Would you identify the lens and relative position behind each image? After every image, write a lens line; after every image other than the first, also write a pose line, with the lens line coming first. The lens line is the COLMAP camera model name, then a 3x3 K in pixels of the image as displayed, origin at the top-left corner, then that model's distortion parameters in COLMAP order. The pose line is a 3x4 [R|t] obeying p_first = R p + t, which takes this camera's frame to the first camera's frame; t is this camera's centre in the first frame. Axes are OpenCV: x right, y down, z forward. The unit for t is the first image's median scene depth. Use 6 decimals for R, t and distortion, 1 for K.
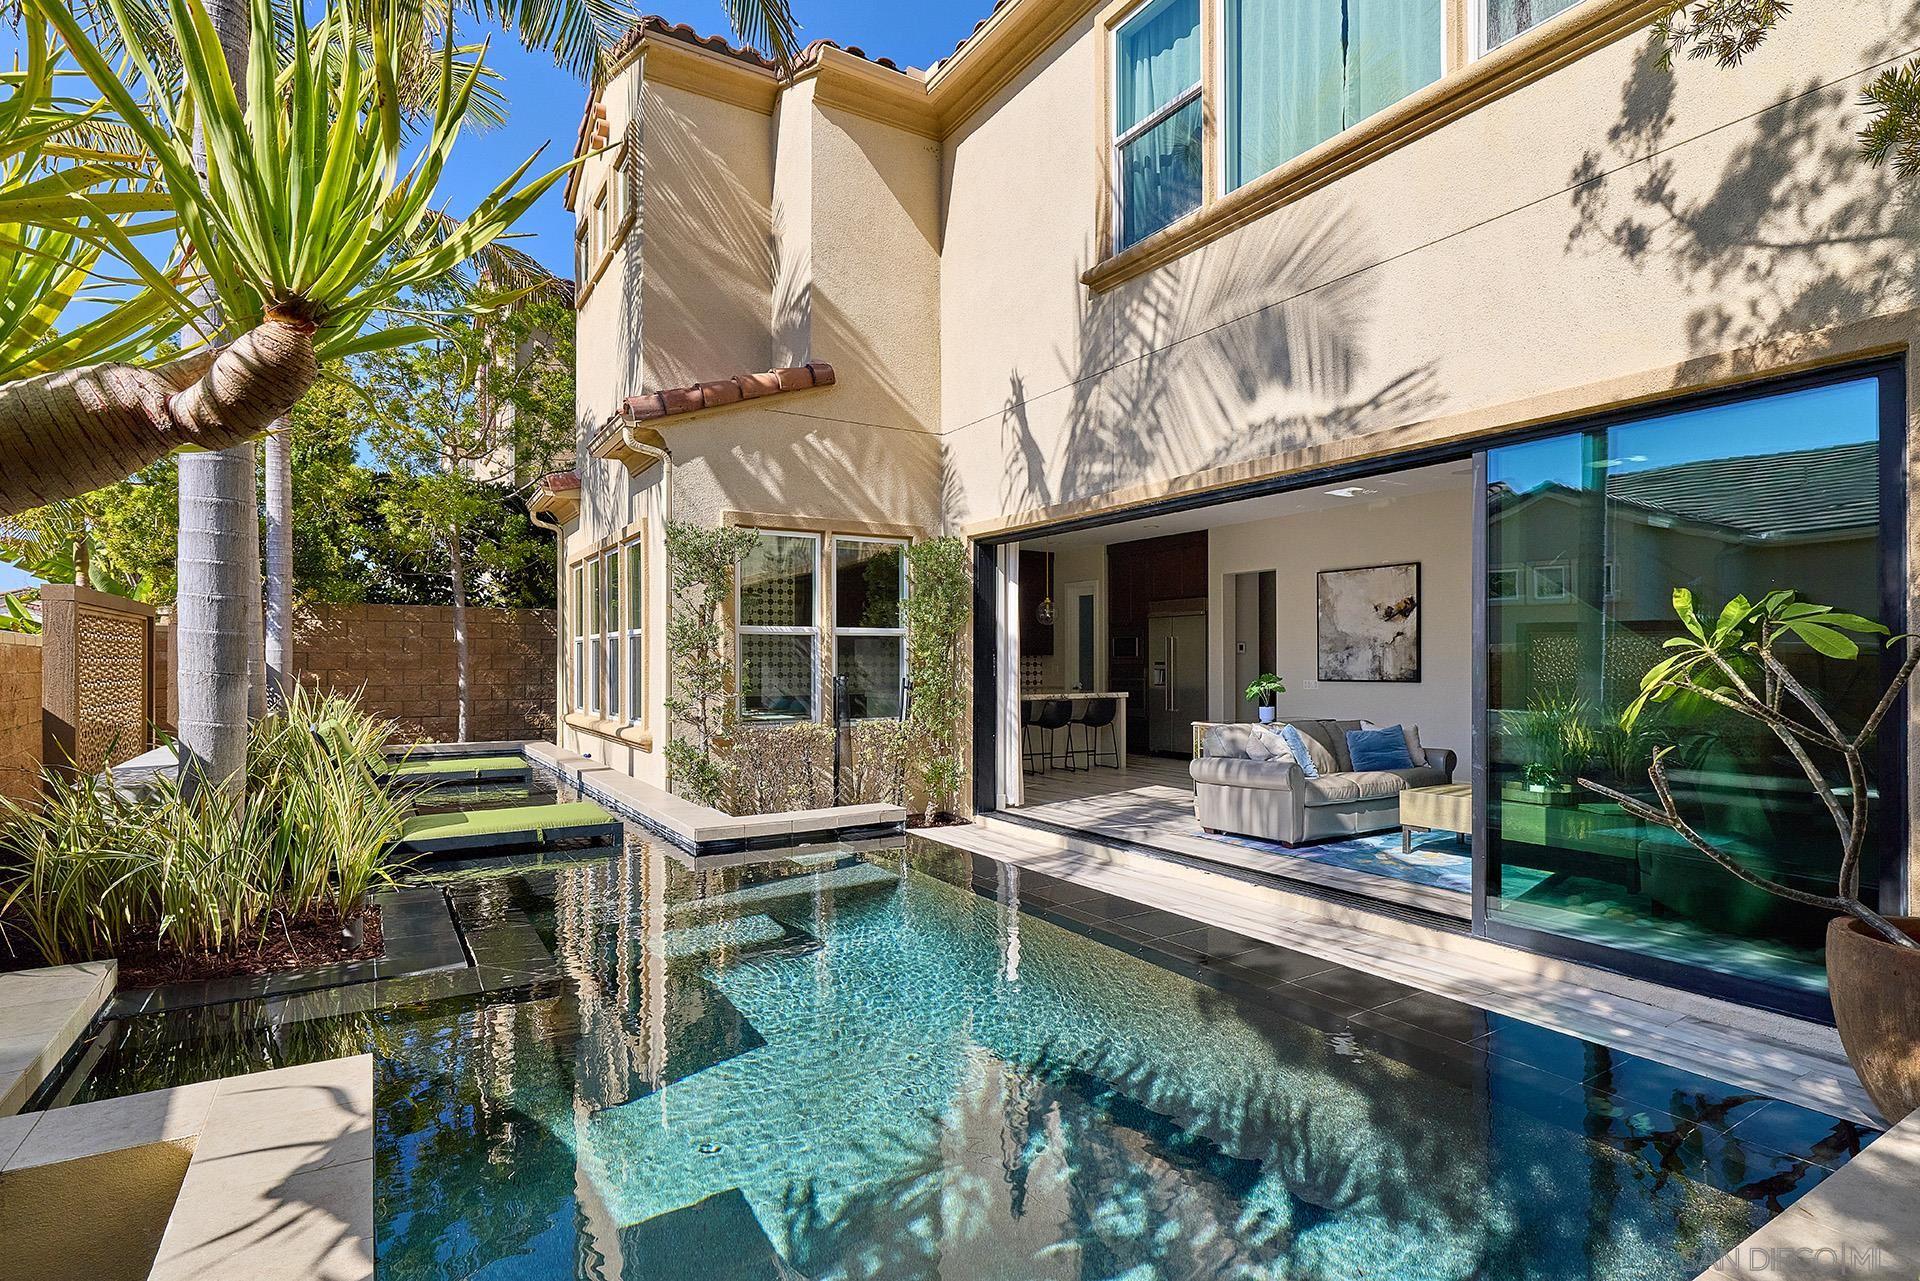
lens RADIAL K [[969.1, 0, 959.2], [0, 969.1, 654.5], [0, 0, 1]] dist [0.002322, 0.000868]
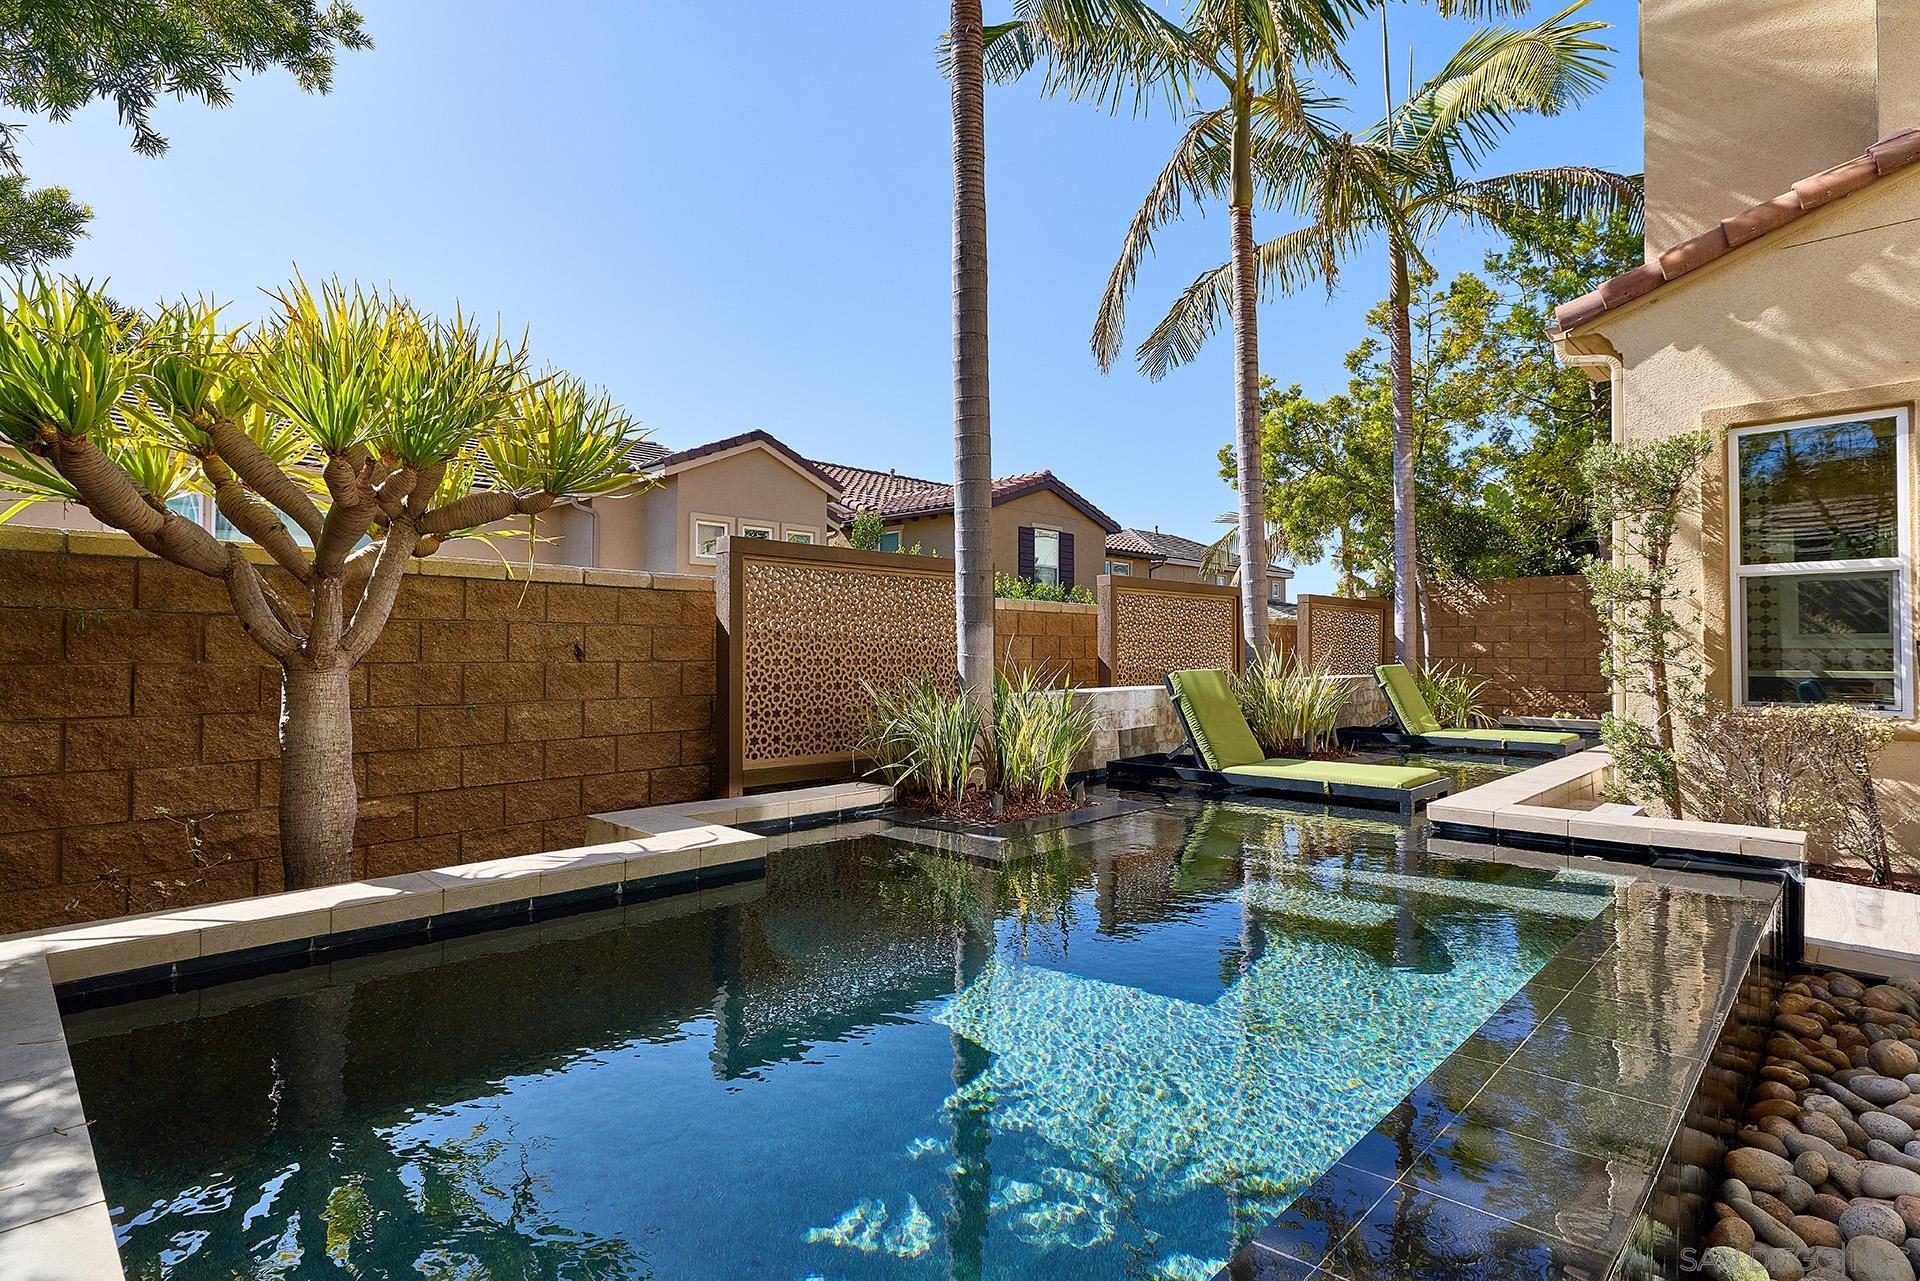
lens RADIAL K [[969.1, 0, 970.2], [0, 969.1, 641.3], [0, 0, 1]] dist [0.002322, 0.000868]
pose [[0.256610, -0.008056, -0.966481, 0.320940], [0.005656, 0.999961, -0.006834, 0.027500], [0.966498, -0.003713, 0.256646, 0.272549]]
